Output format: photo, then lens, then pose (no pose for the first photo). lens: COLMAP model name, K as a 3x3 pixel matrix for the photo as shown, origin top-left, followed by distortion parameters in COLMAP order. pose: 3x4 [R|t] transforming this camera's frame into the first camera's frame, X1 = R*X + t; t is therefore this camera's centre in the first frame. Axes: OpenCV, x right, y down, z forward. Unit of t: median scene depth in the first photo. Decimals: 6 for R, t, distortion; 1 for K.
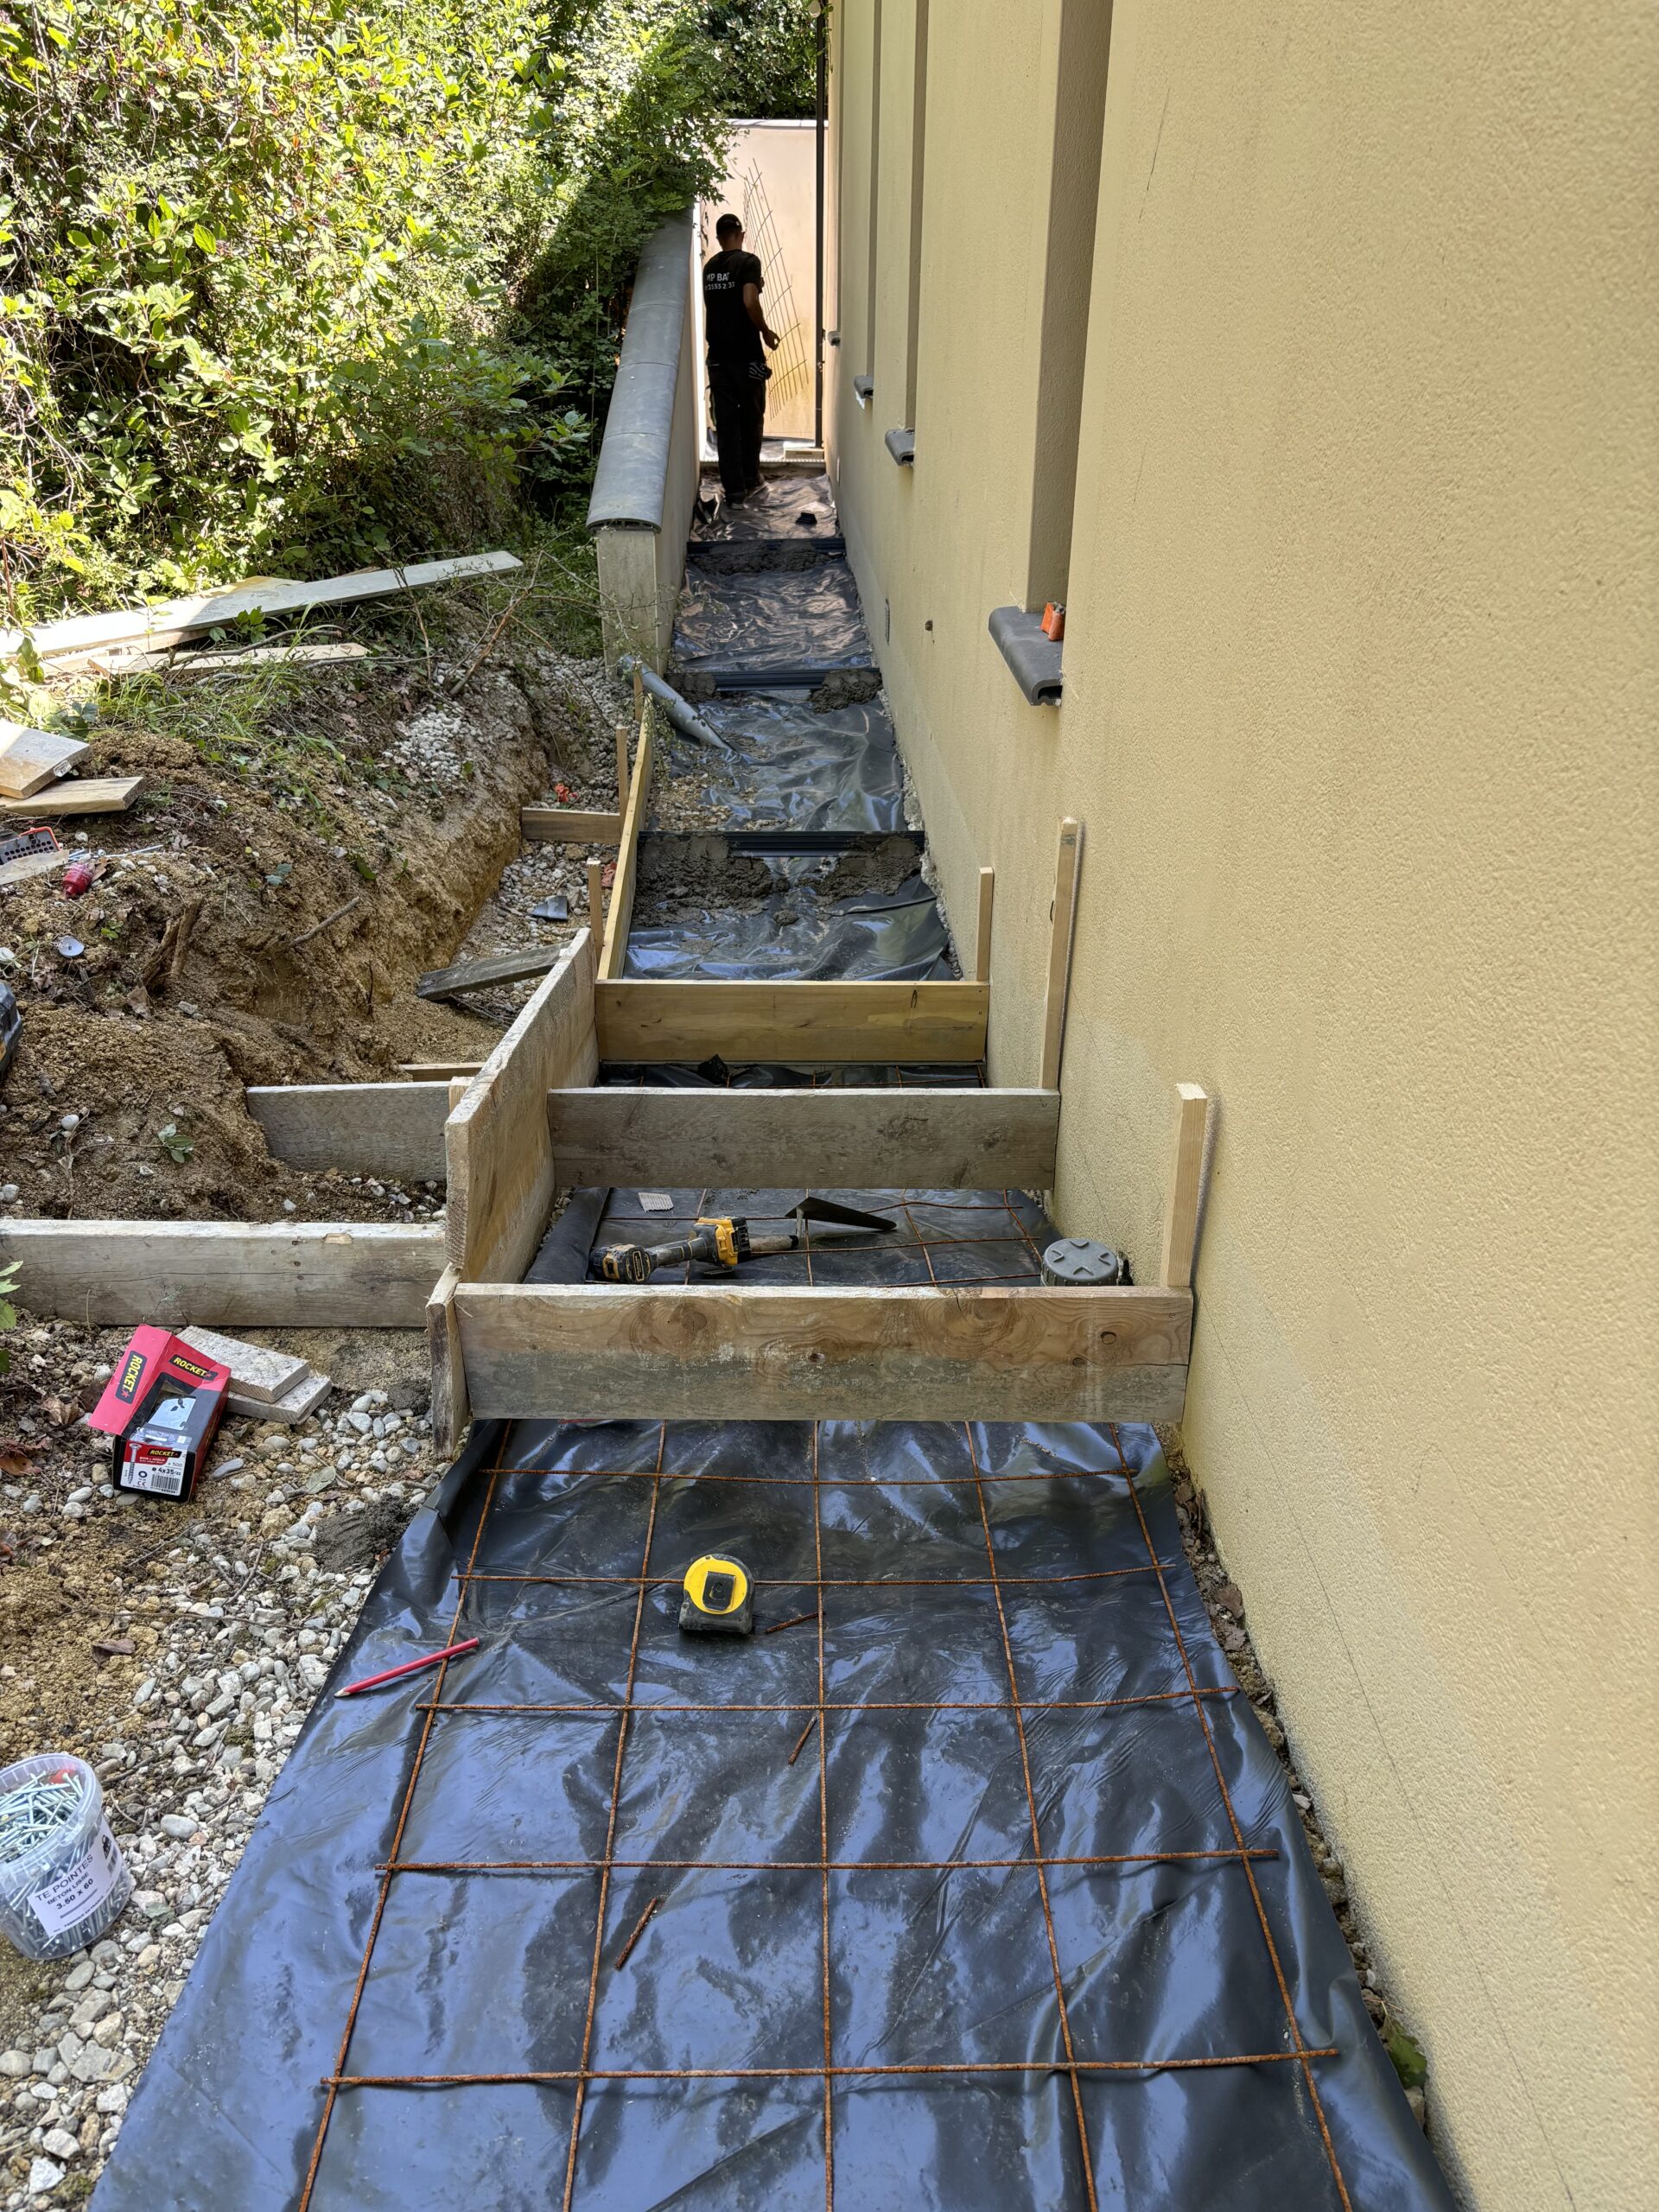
lens RADIAL K [[1655.0, 0, 837.6], [0, 1655.0, 1105.5], [0, 0, 1]] dist [0.024204, 0.006724]
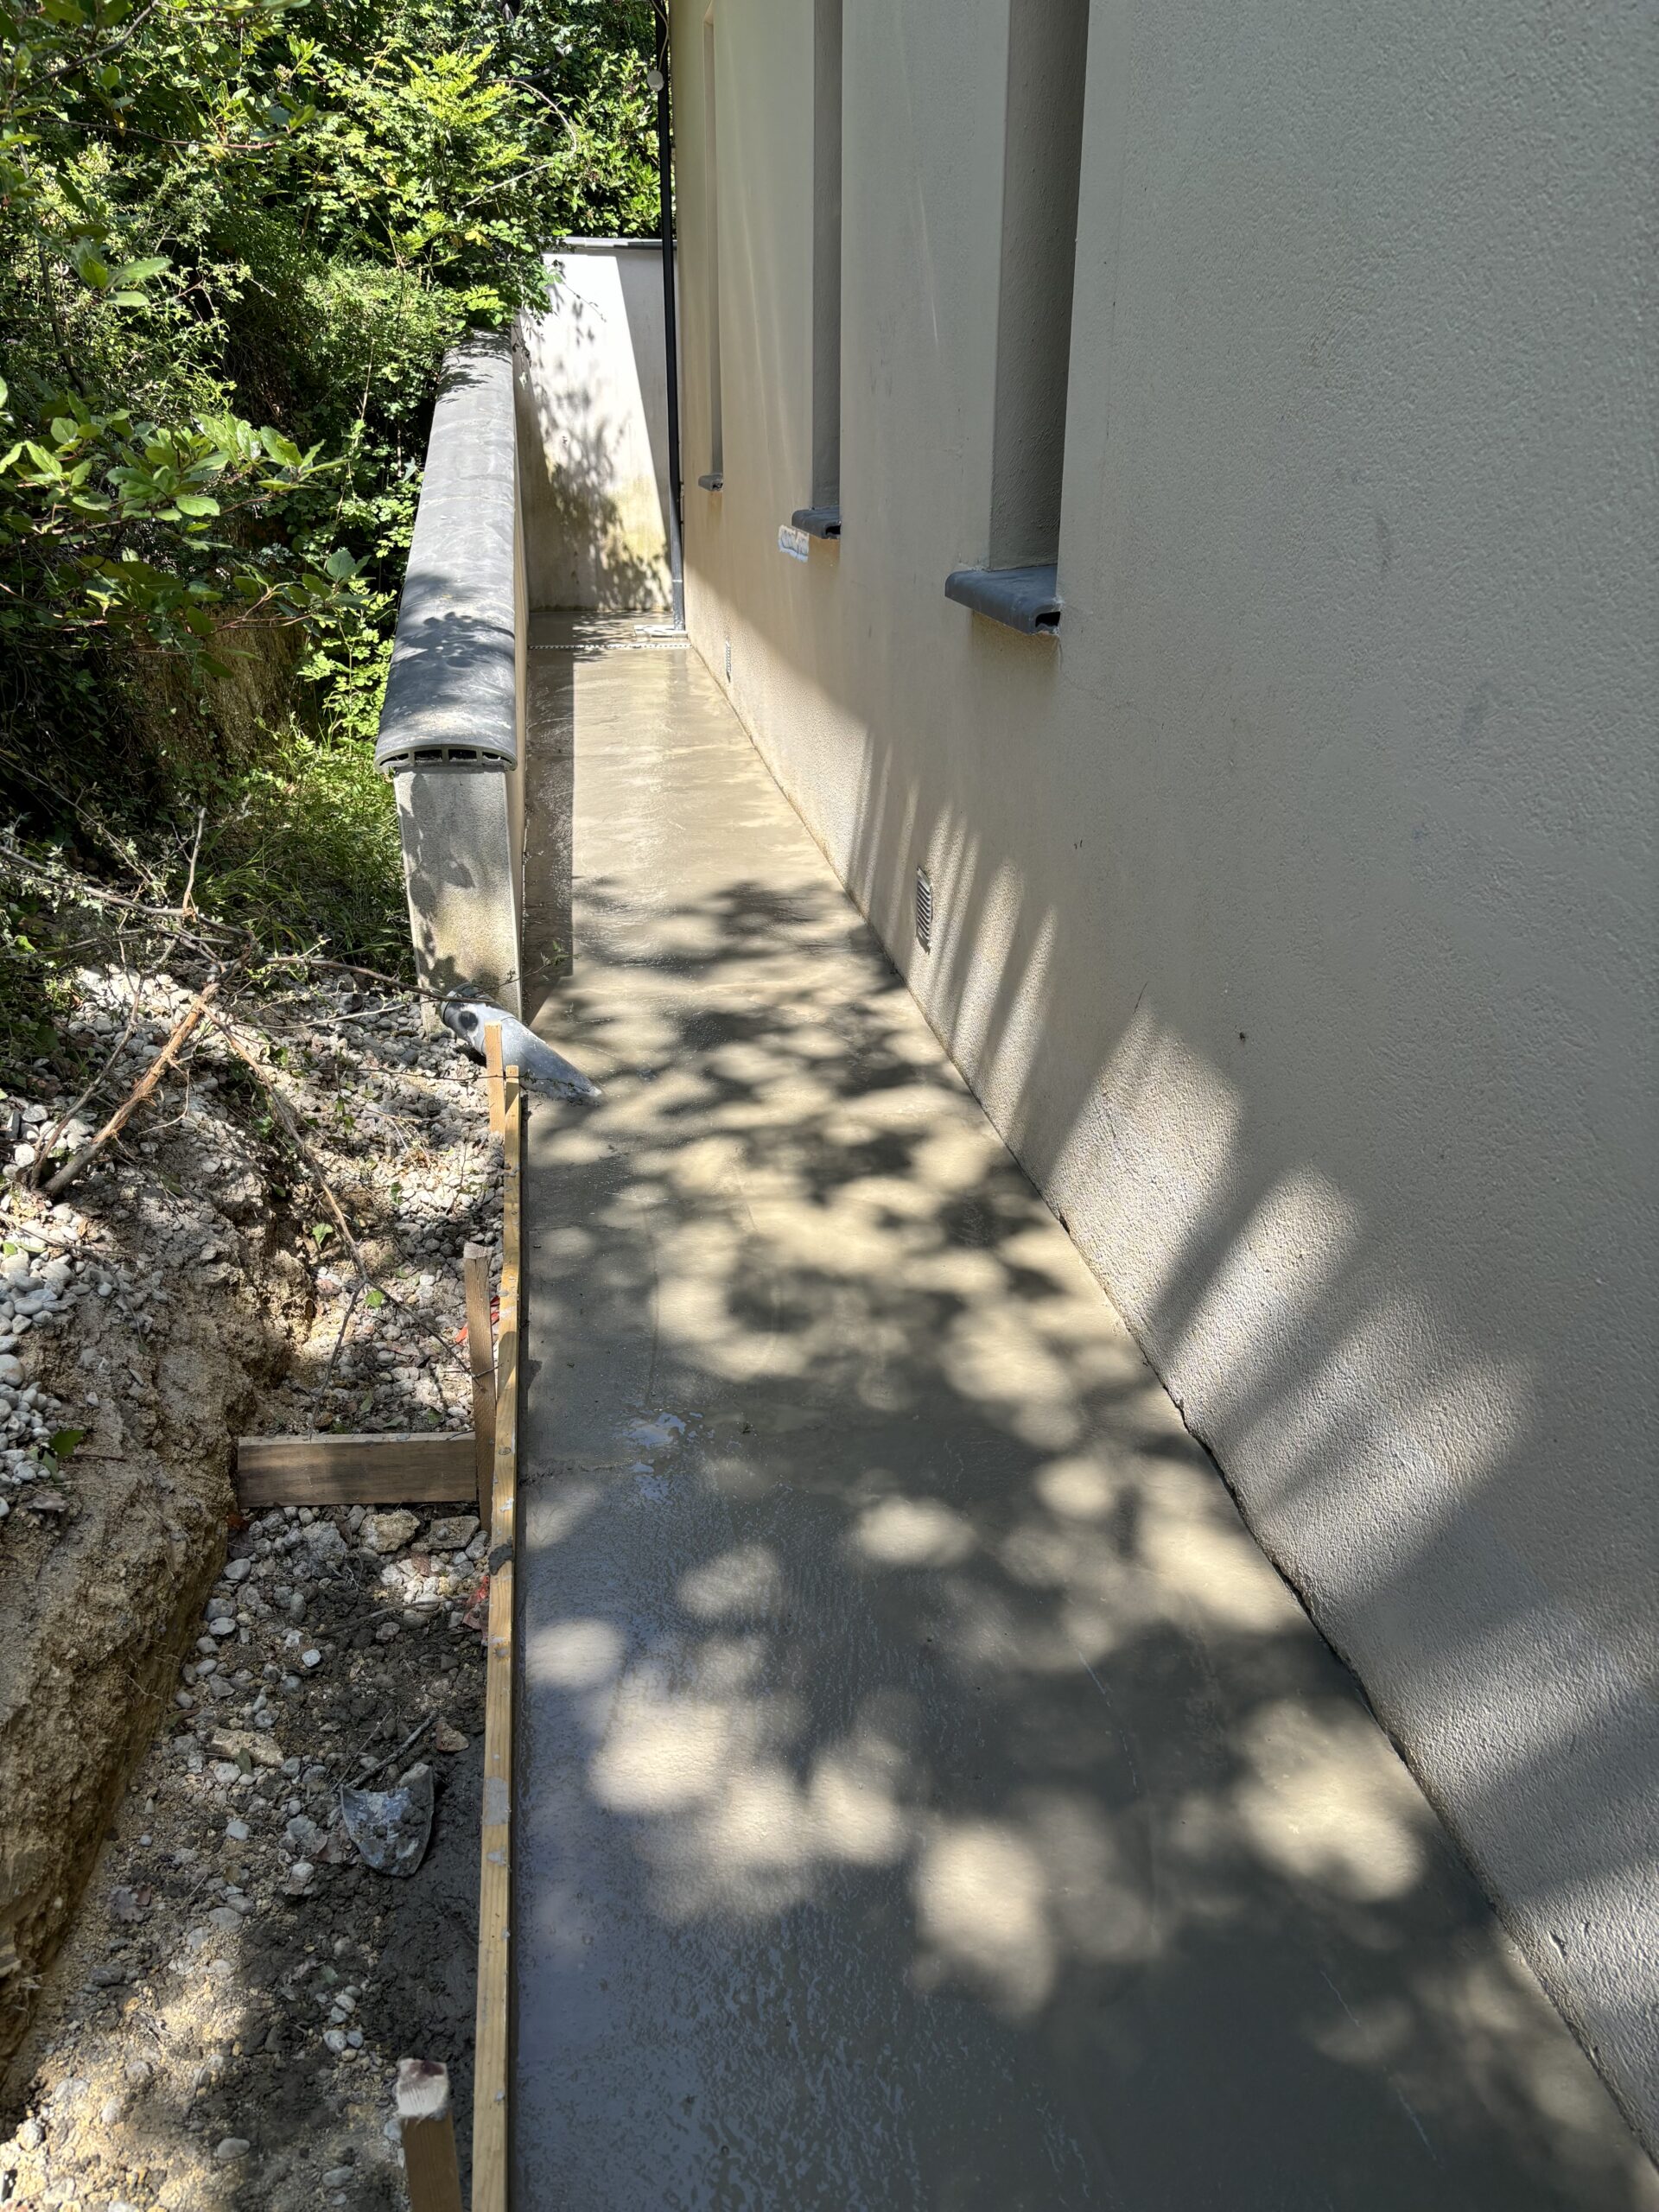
lens RADIAL K [[1655.0, 0, 833.9], [0, 1655.0, 1119.9], [0, 0, 1]] dist [0.024204, 0.006724]
pose [[0.992830, -0.049718, 0.108709, -0.080762], [0.059535, 0.994250, -0.089010, -0.210768], [-0.103658, 0.094844, 0.990081, 0.550952]]
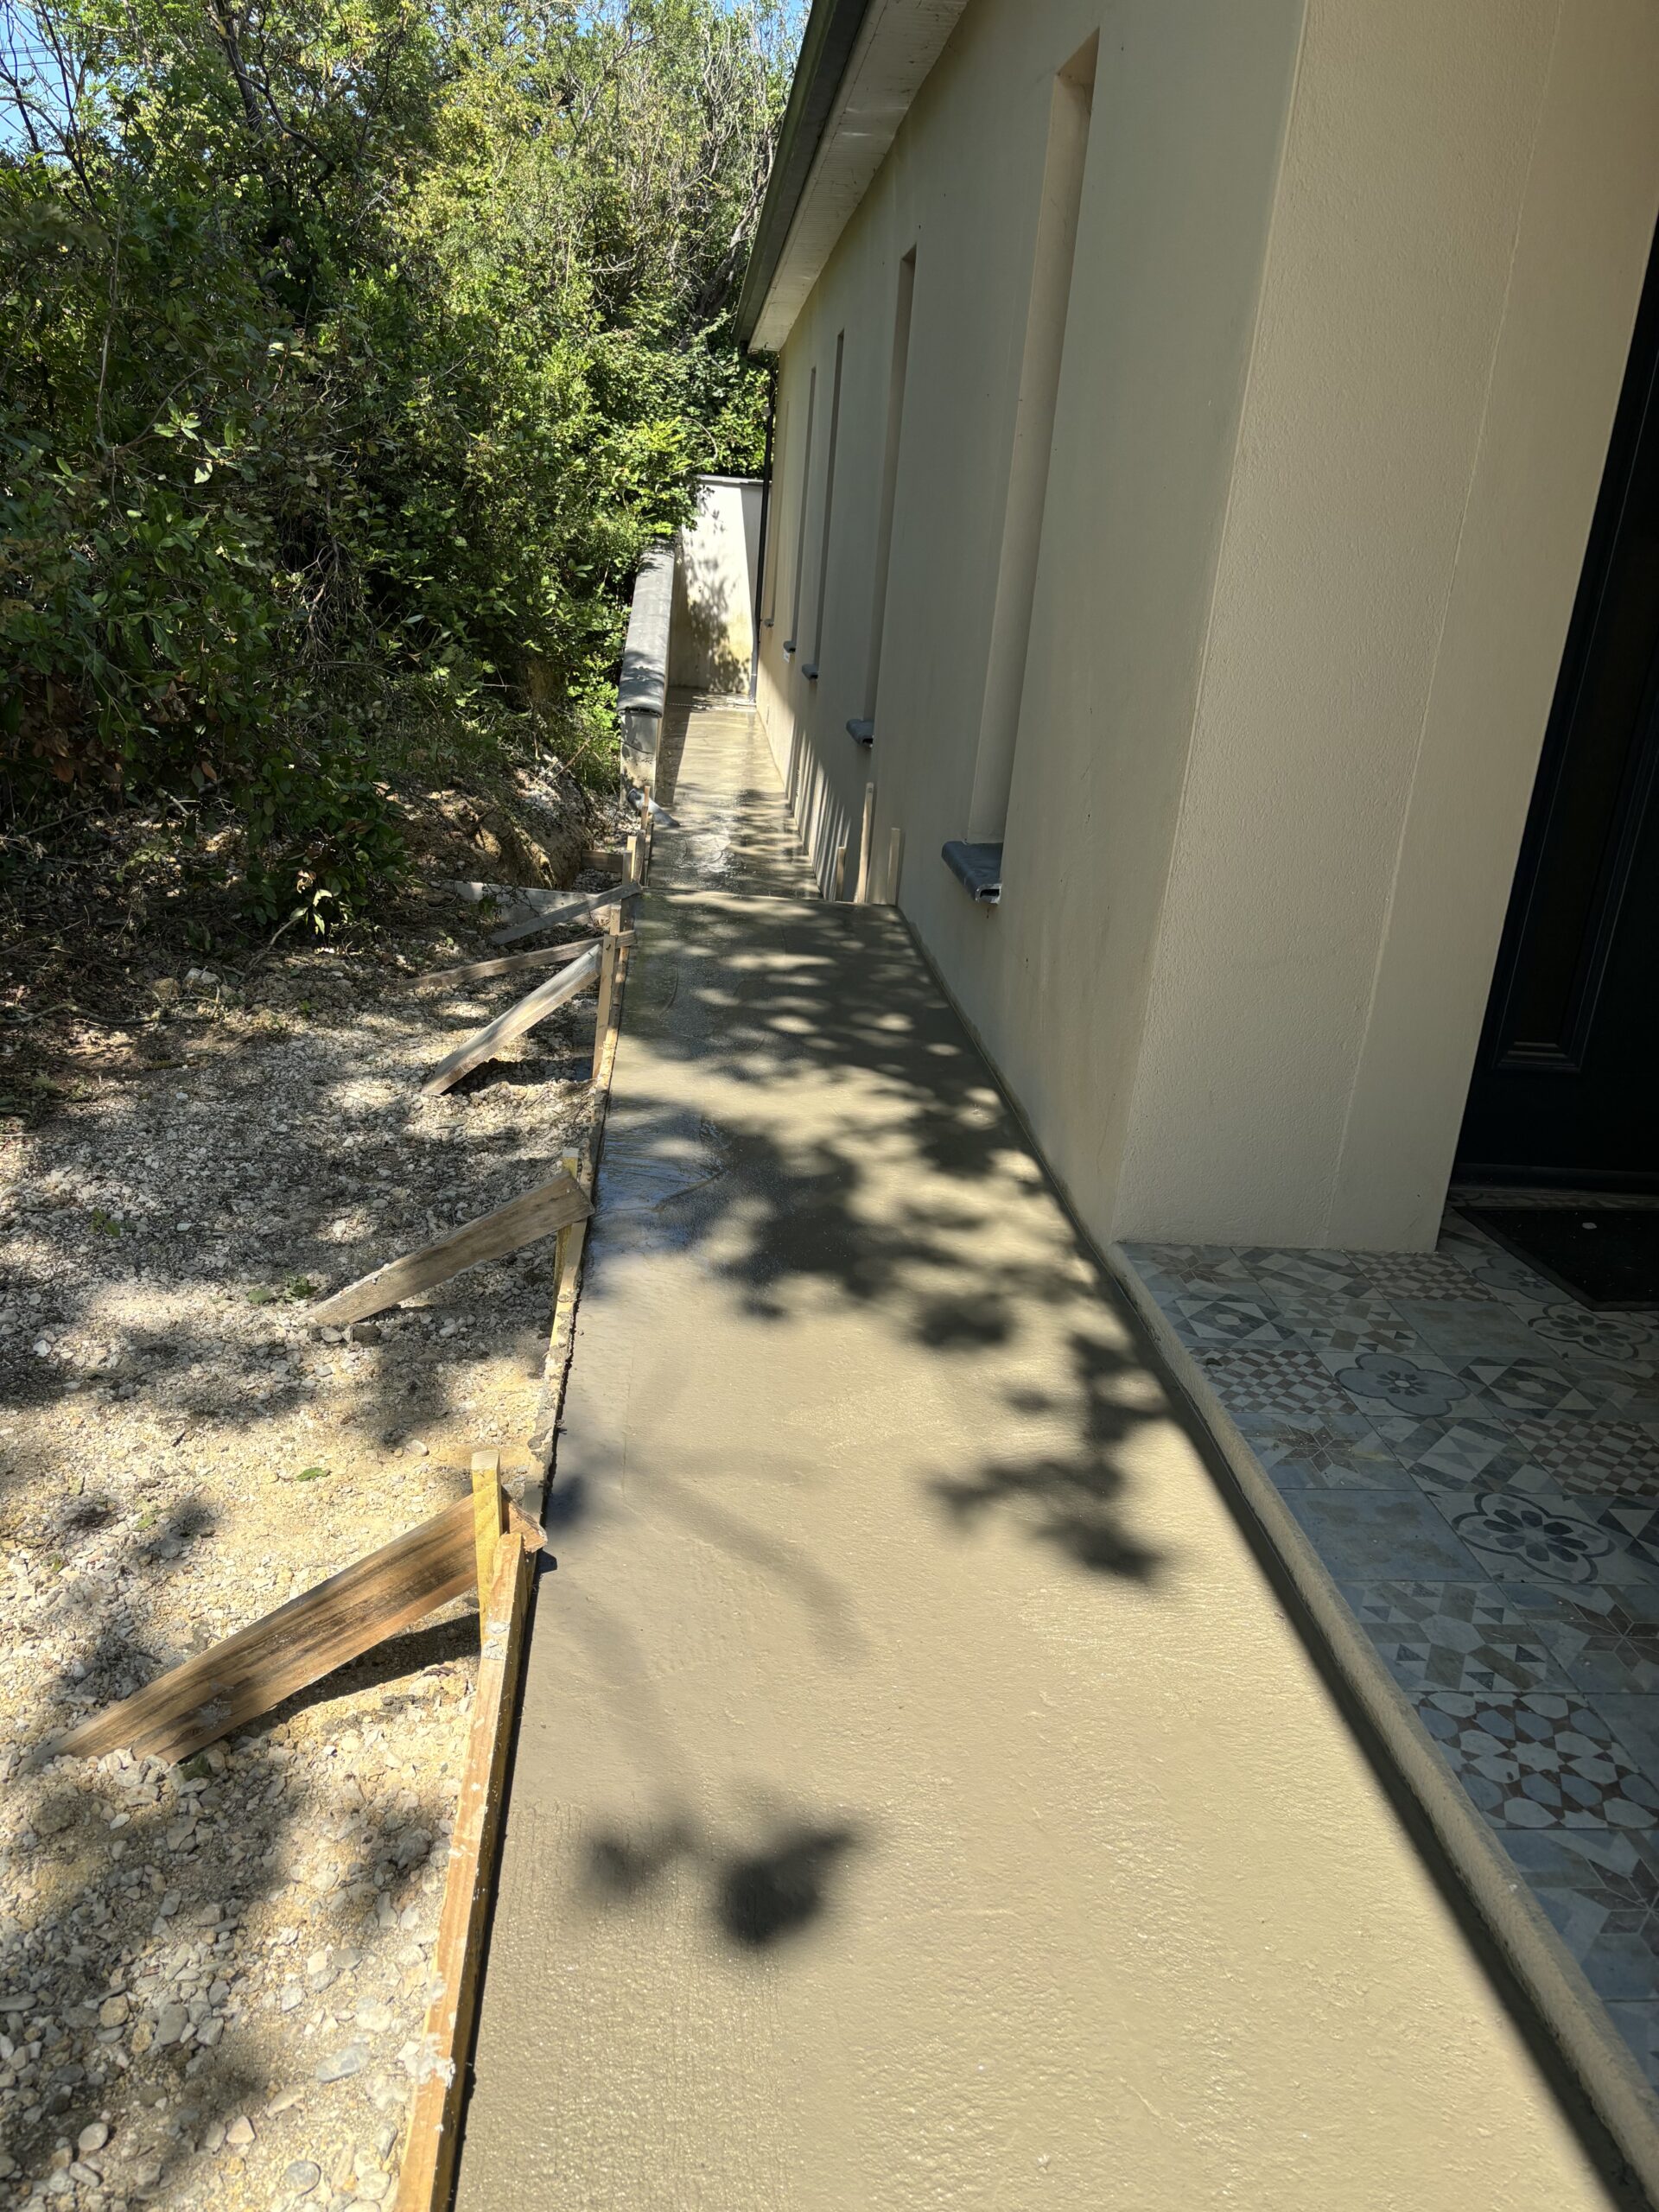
lens RADIAL K [[1655.0, 0, 820.1], [0, 1655.0, 1104.1], [0, 0, 1]] dist [0.024204, 0.006724]
pose [[0.997200, 0.054491, 0.051219, -0.017302], [-0.045376, 0.985285, -0.164789, 0.347105], [-0.059445, 0.162003, 0.984998, -0.658038]]
